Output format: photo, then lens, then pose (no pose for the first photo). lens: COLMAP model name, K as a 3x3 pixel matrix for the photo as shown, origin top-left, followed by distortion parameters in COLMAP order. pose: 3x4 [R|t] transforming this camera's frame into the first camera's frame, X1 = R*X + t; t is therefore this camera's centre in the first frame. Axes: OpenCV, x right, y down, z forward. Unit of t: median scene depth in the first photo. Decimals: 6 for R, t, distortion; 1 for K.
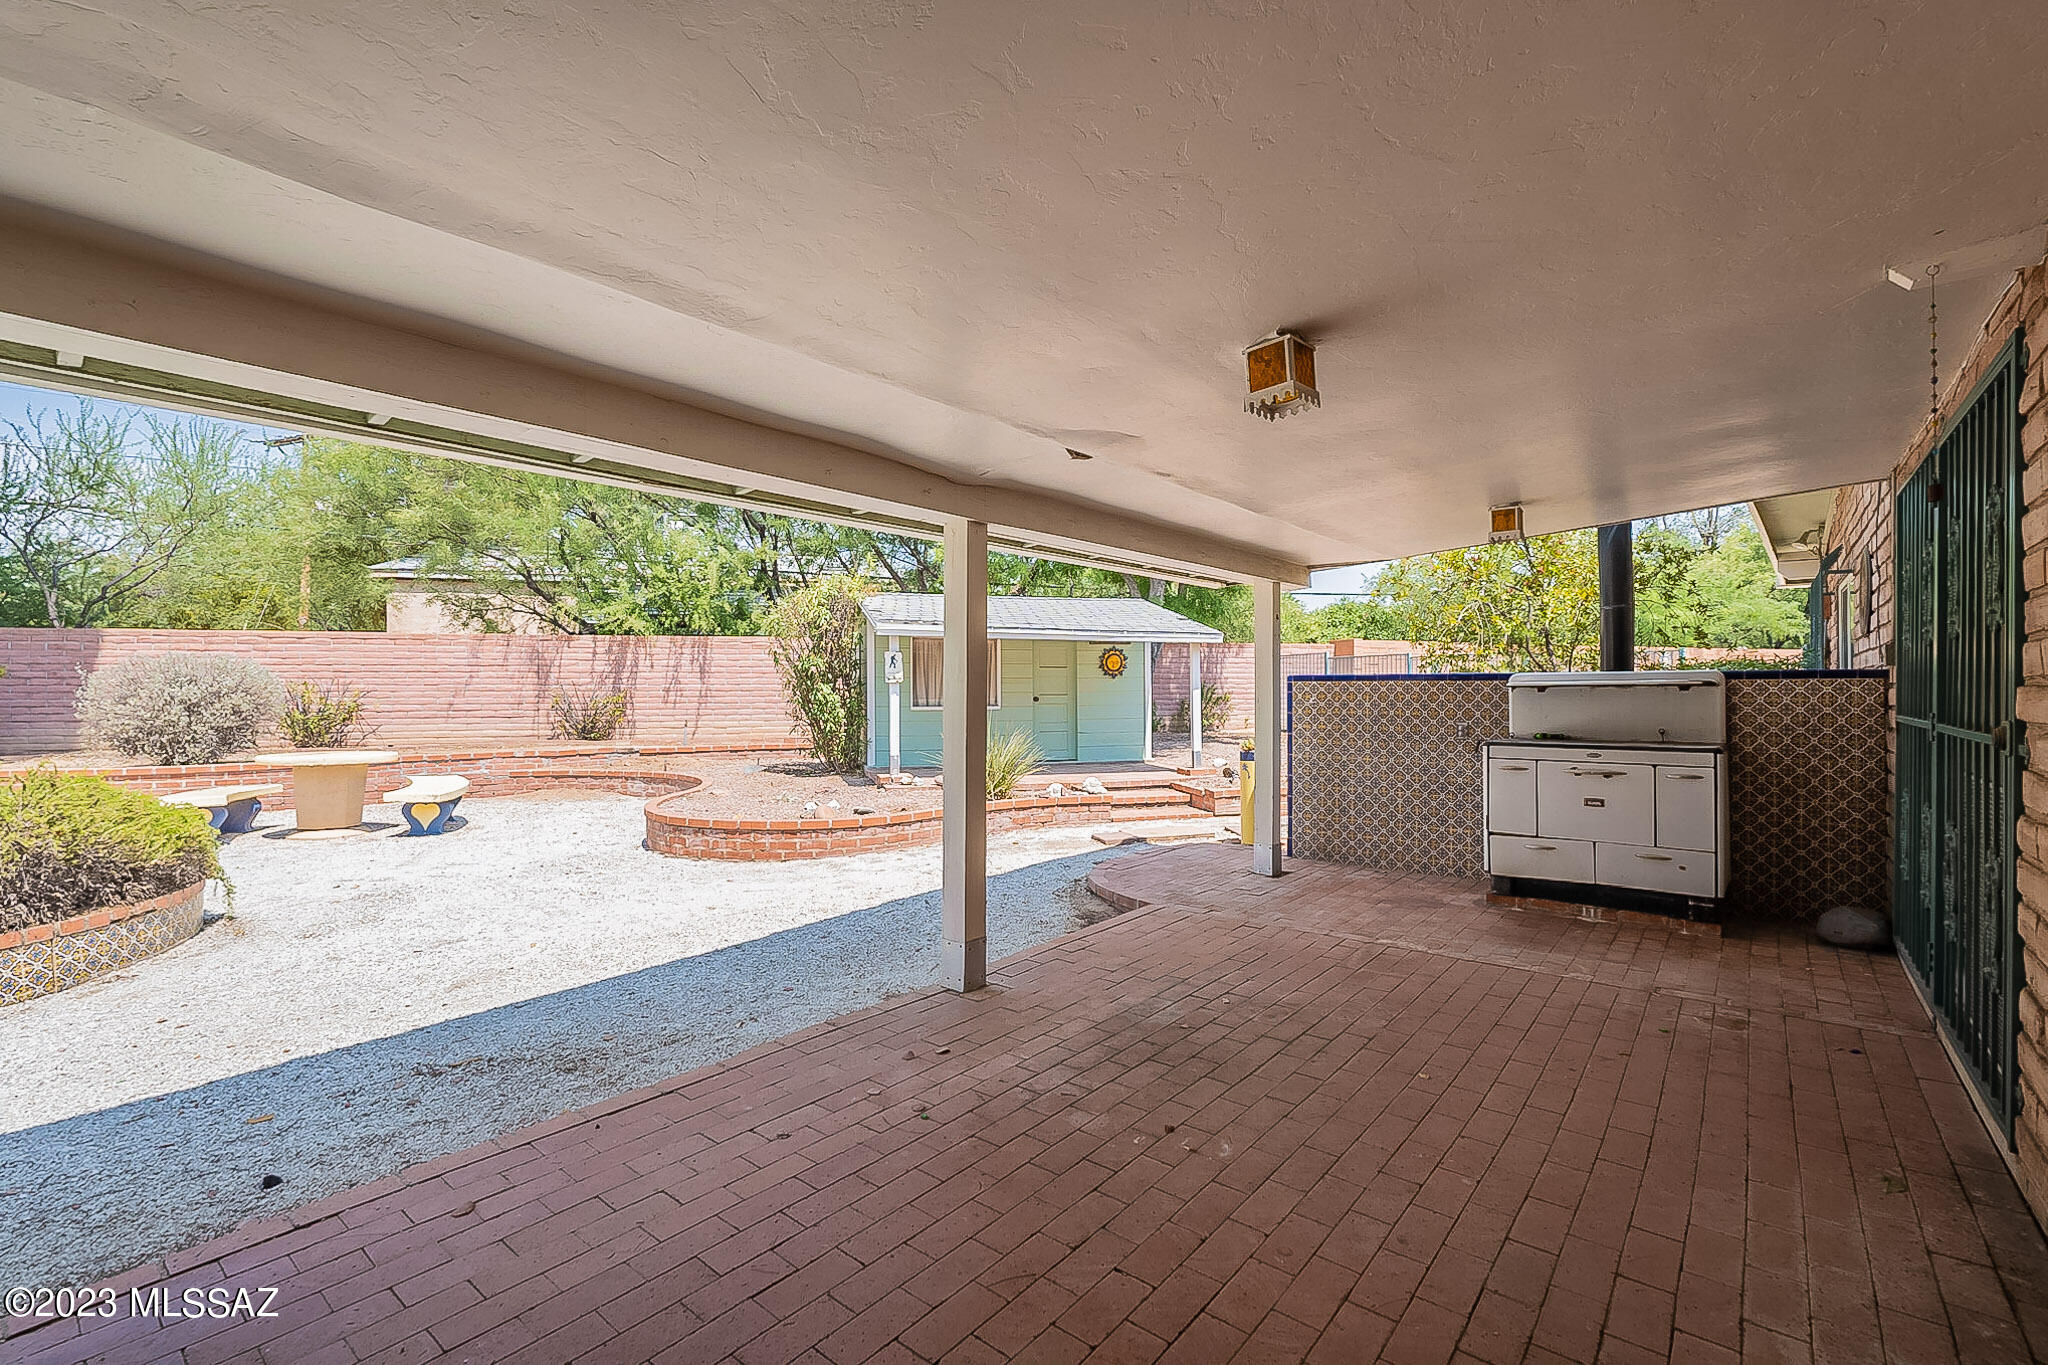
lens RADIAL K [[913.7, 0, 1027.4], [0, 913.7, 687.0], [0, 0, 1]] dist [-0.001540, 0.000690]
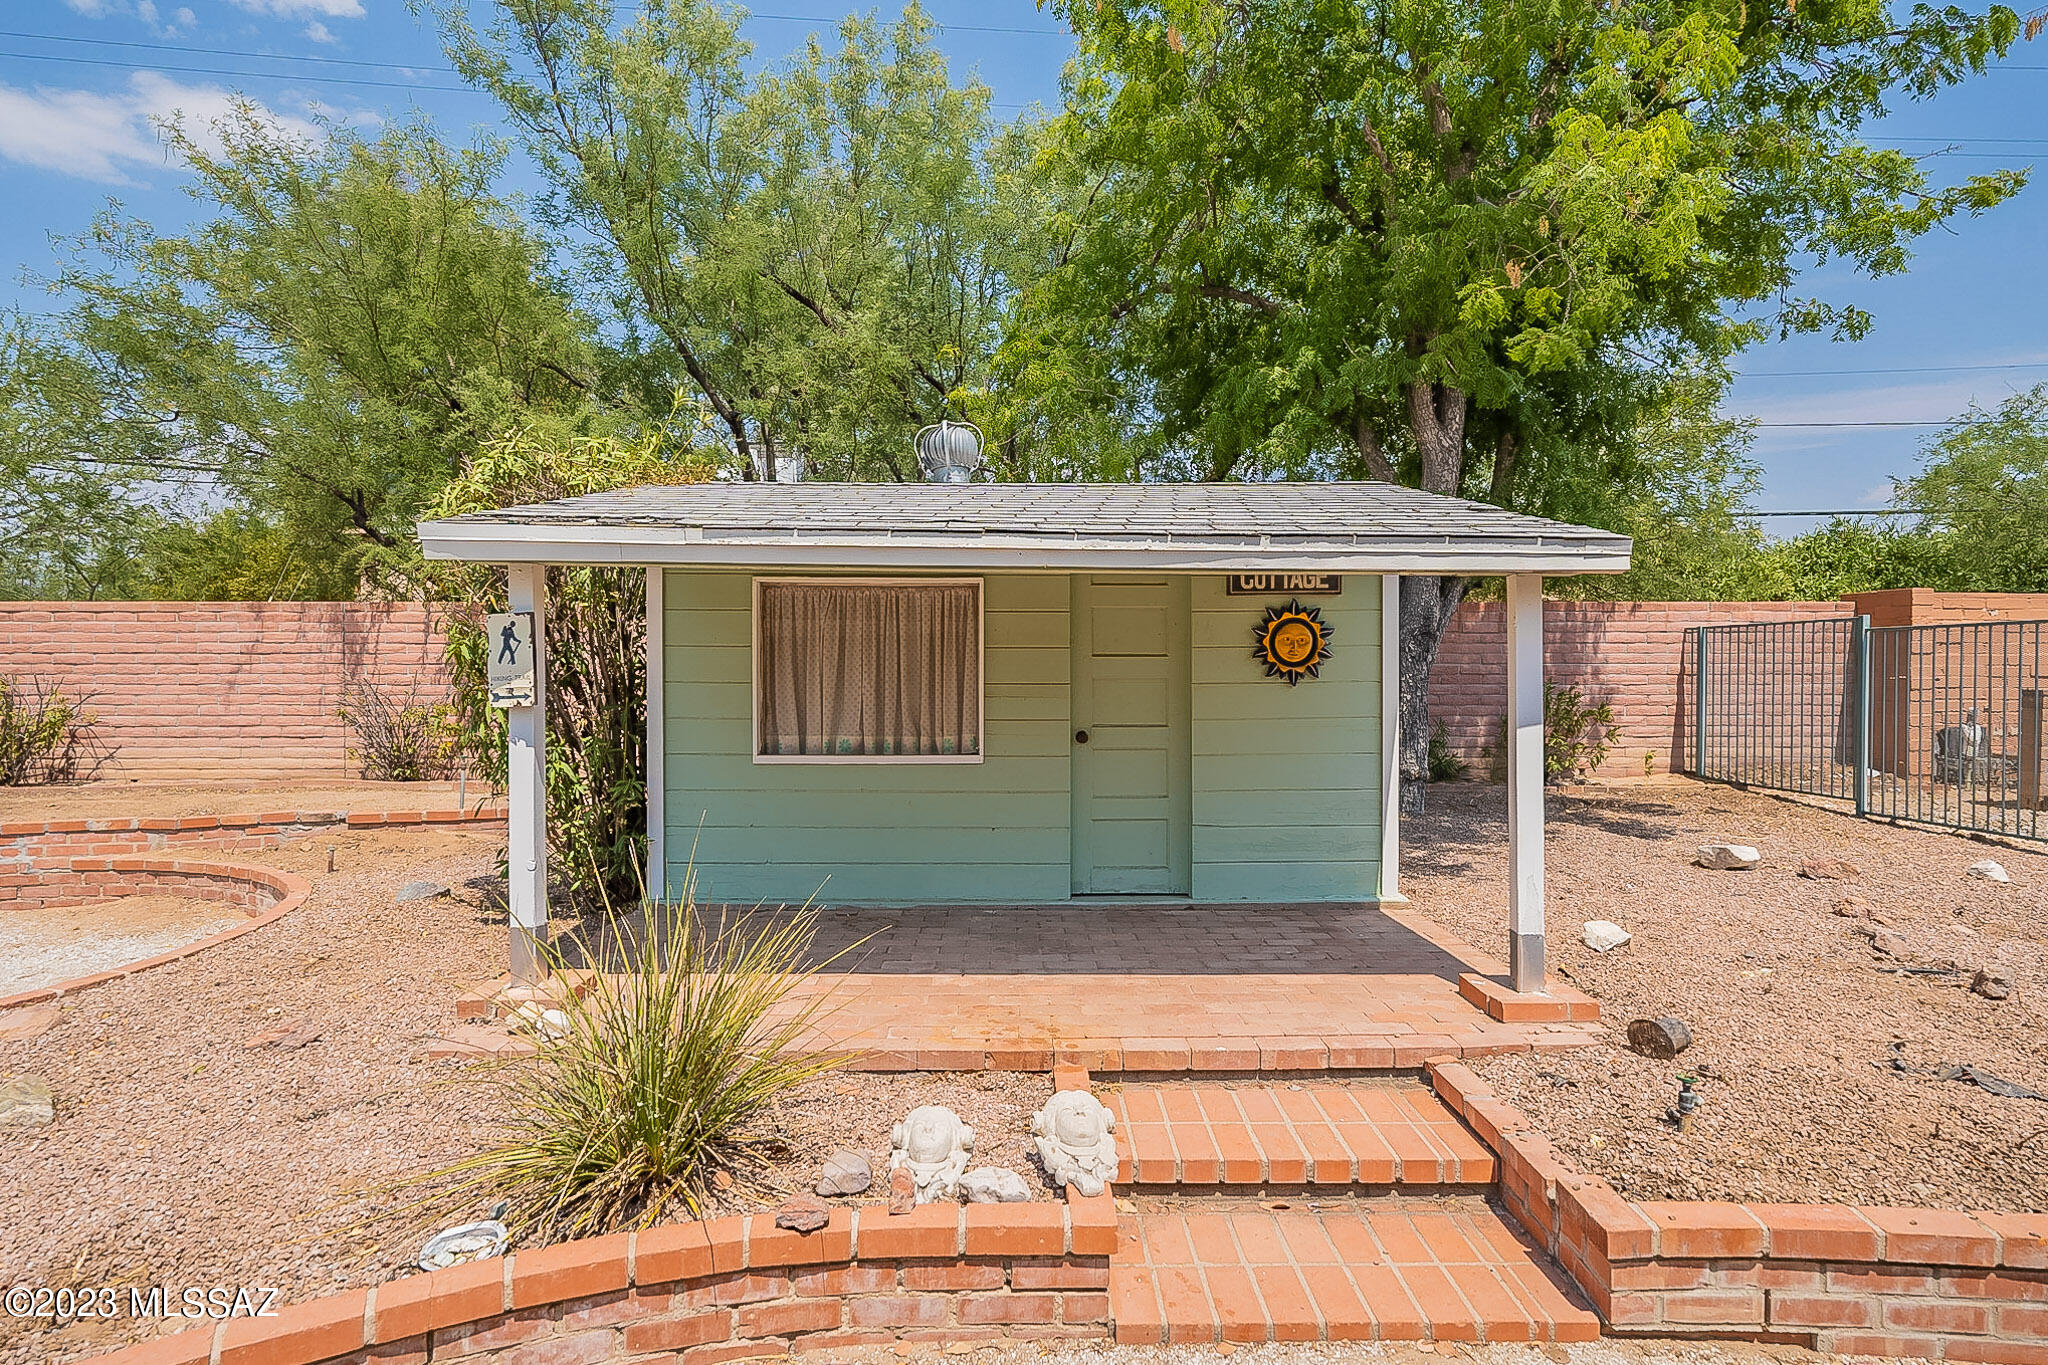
lens RADIAL K [[1045.7, 0, 1020.0], [0, 1045.7, 680.9], [0, 0, 1]] dist [-0.003900, -0.000348]
pose [[0.961292, 0.004596, -0.275495, 0.105010], [-0.001925, 0.999948, 0.009967, -0.014835], [0.275526, -0.009051, 0.961251, 0.552738]]
